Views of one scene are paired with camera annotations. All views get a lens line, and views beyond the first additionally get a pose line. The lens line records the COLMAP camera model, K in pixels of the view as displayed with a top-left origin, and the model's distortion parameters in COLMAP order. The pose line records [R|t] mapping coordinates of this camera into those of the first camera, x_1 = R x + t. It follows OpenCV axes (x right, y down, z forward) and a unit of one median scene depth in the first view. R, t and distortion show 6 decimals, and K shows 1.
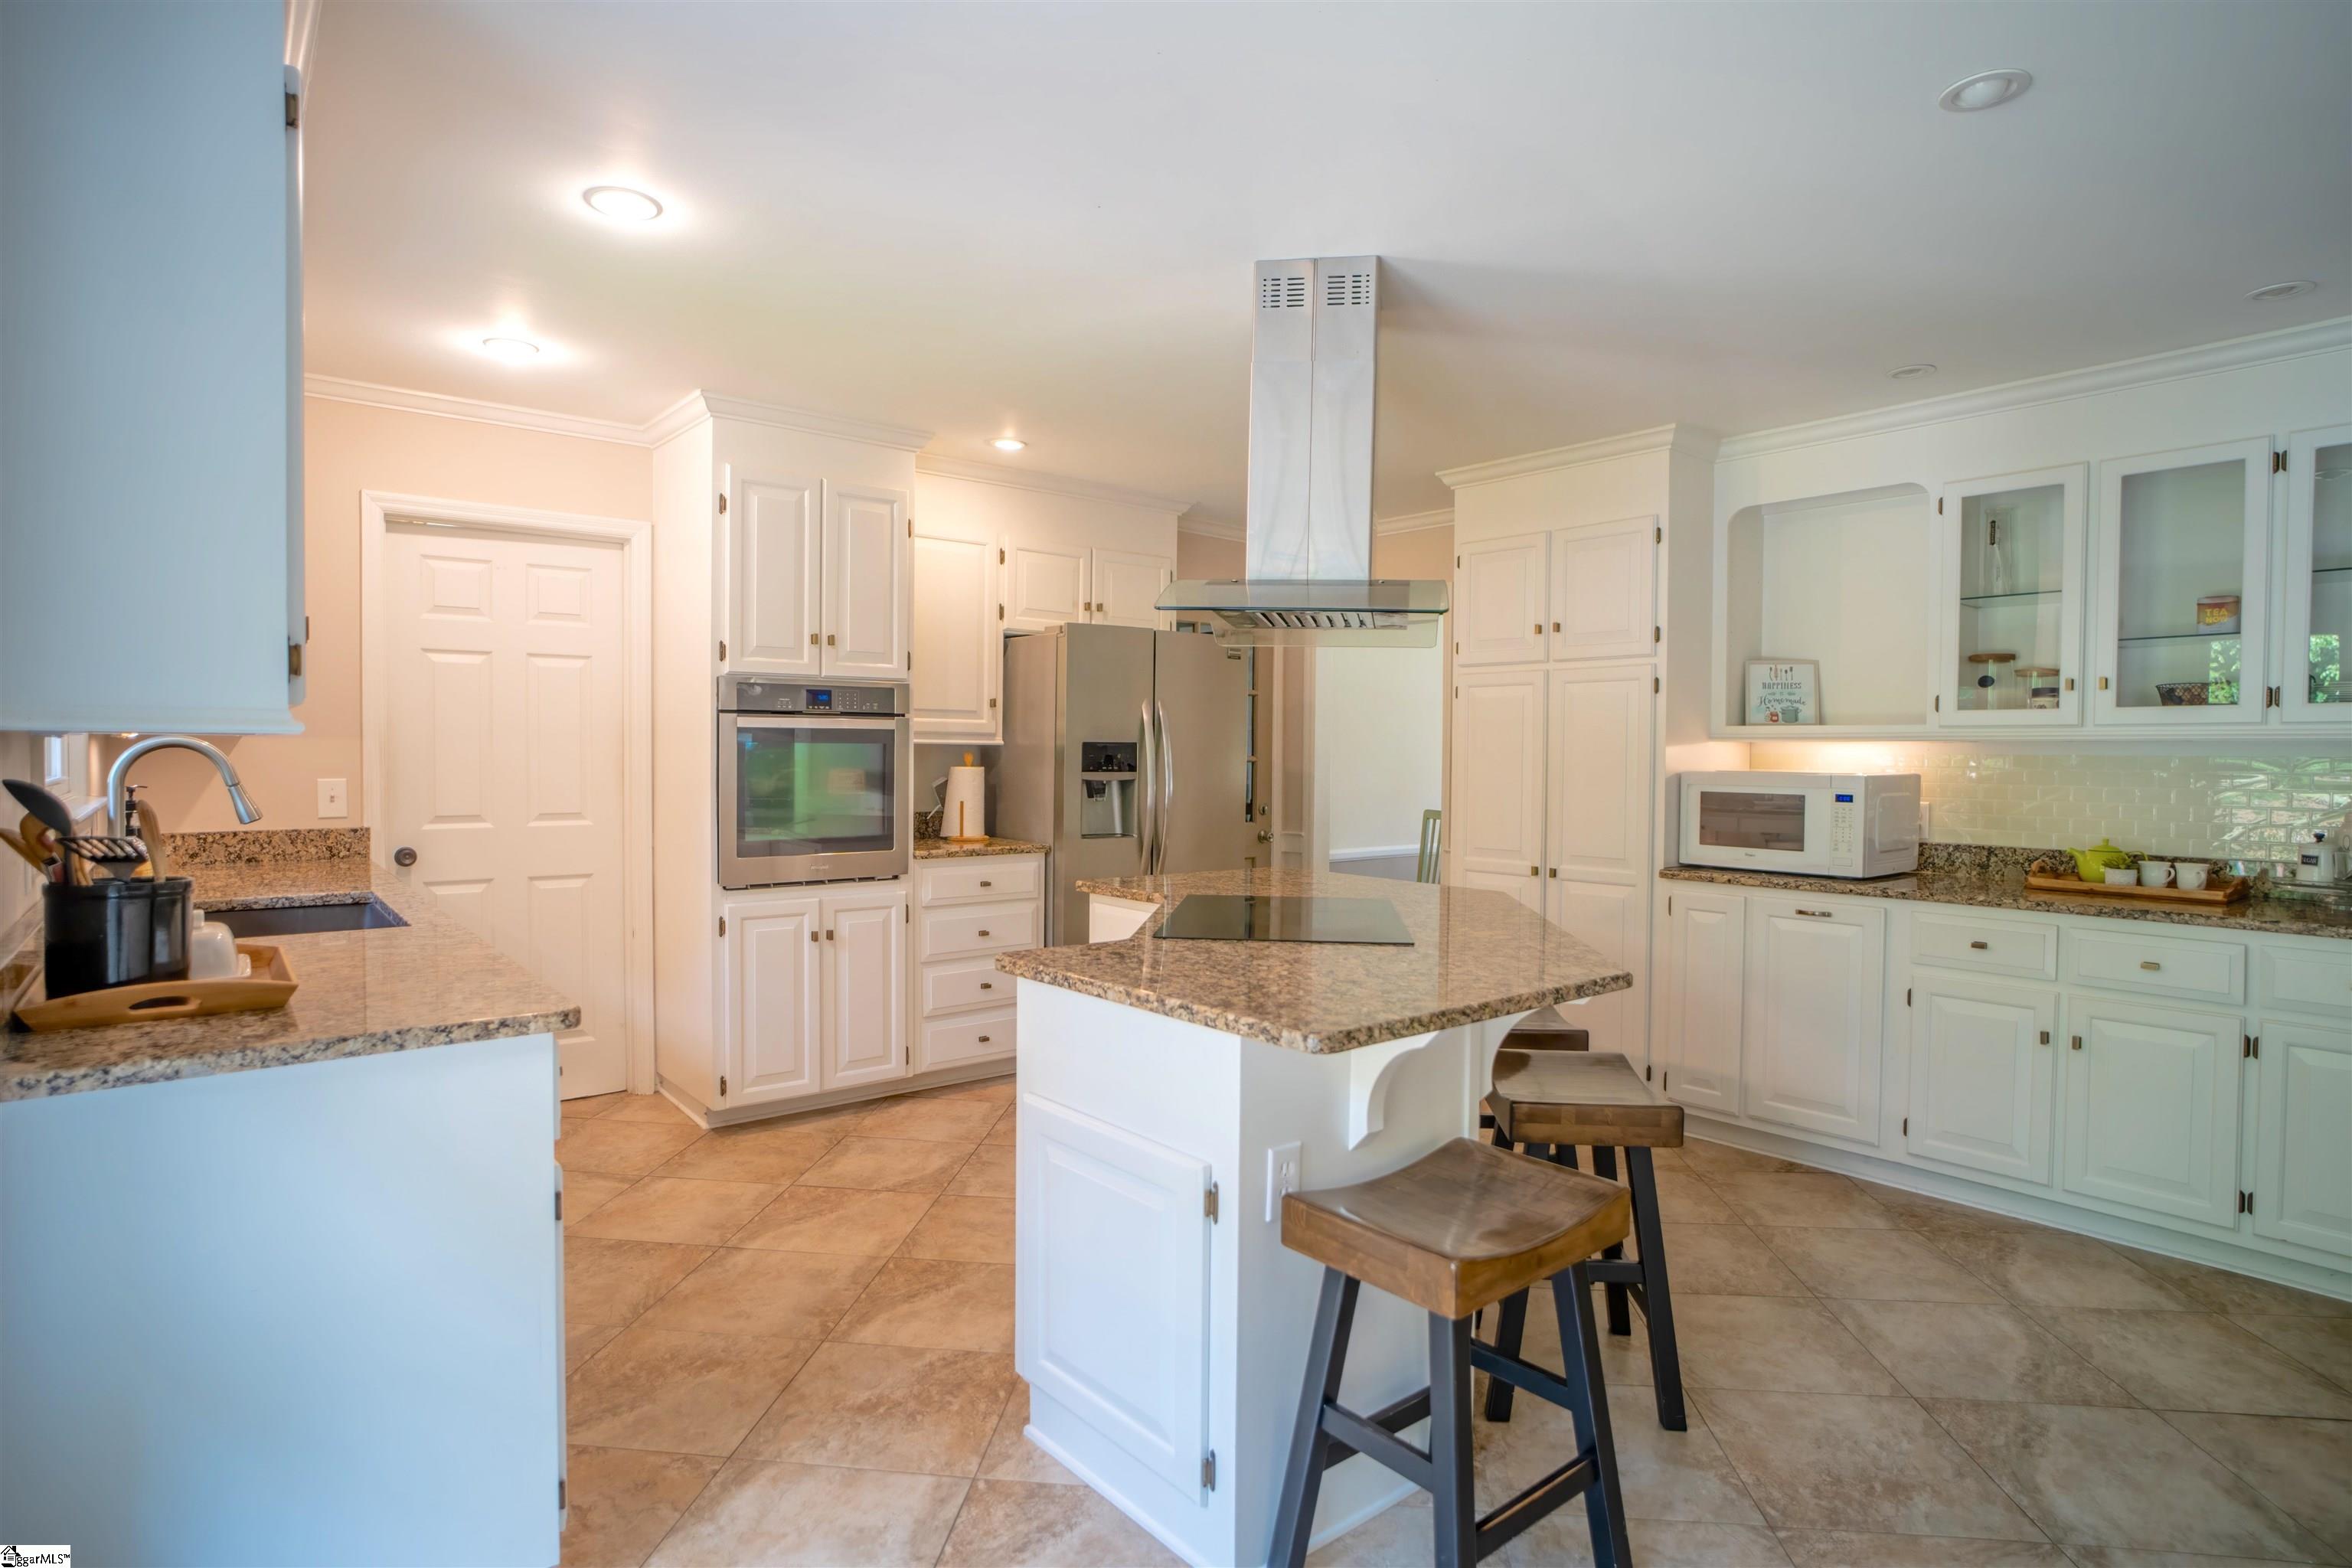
lens RADIAL K [[1240.4, 0, 1165.0], [0, 1240.4, 784.5], [0, 0, 1]] dist [0.001701, 0.000308]
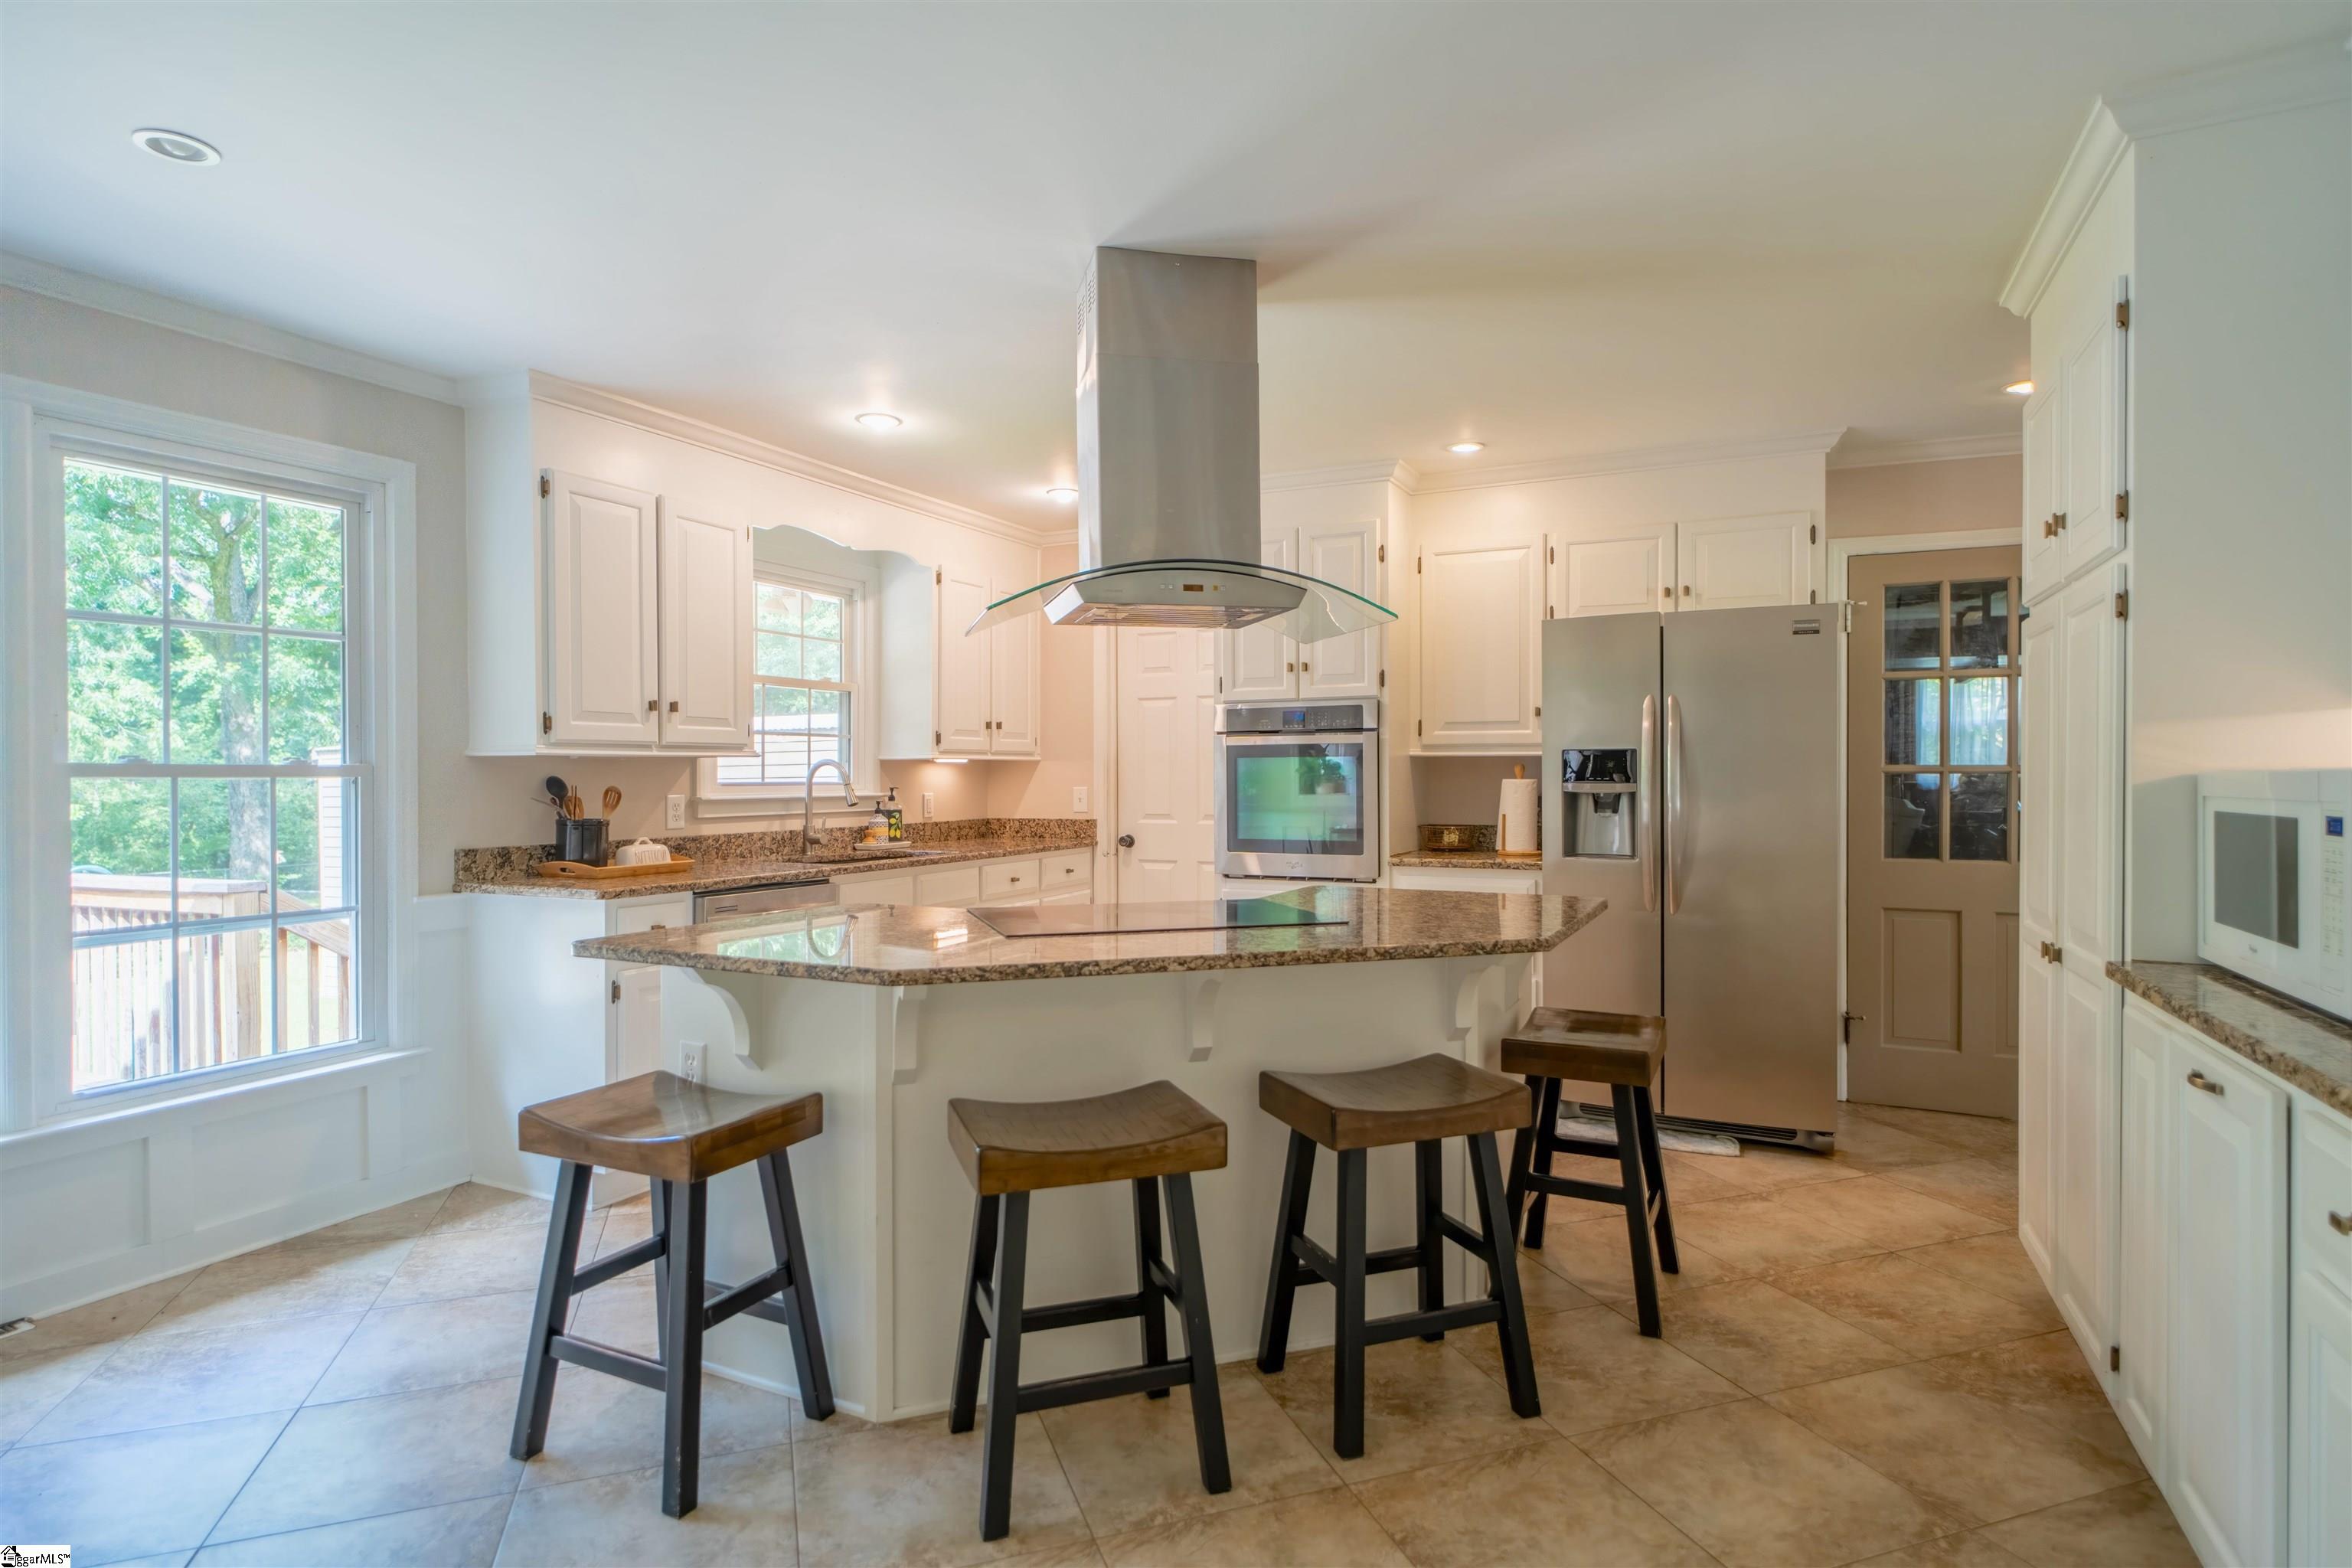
lens RADIAL K [[1240.4, 0, 1166.7], [0, 1240.4, 779.8], [0, 0, 1]] dist [0.001701, 0.000308]
pose [[0.422274, -0.004794, -0.906456, 0.698536], [-0.016137, 0.999788, -0.012805, 0.003814], [0.906325, 0.020035, 0.422107, 0.398742]]
